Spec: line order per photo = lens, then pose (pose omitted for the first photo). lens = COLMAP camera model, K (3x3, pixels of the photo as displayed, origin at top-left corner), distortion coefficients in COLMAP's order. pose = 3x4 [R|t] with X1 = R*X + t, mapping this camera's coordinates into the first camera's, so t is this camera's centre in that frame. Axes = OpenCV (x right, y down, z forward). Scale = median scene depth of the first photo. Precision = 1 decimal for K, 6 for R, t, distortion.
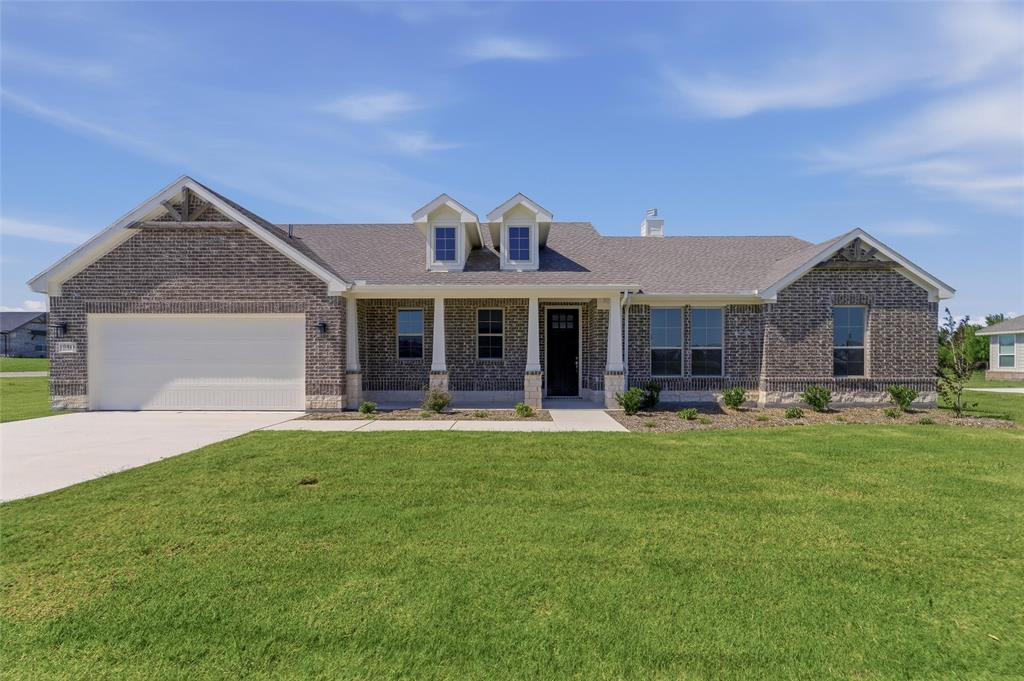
lens RADIAL K [[424.5, 0, 497.6], [0, 424.5, 358.3], [0, 0, 1]] dist [-0.001992, -0.000357]
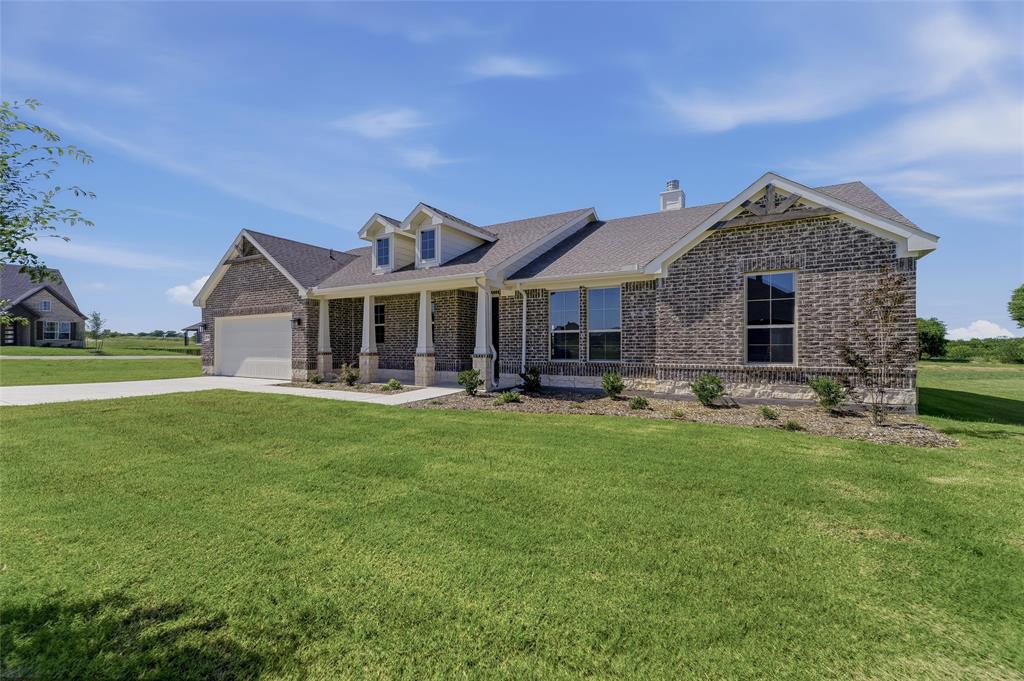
lens RADIAL K [[424.5, 0, 511.3], [0, 424.5, 341.1], [0, 0, 1]] dist [-0.001992, -0.000357]
pose [[0.872465, -0.006763, -0.488630, 0.817015], [0.005033, 0.999976, -0.004853, 0.002284], [0.488651, 0.001775, 0.872478, 0.098860]]
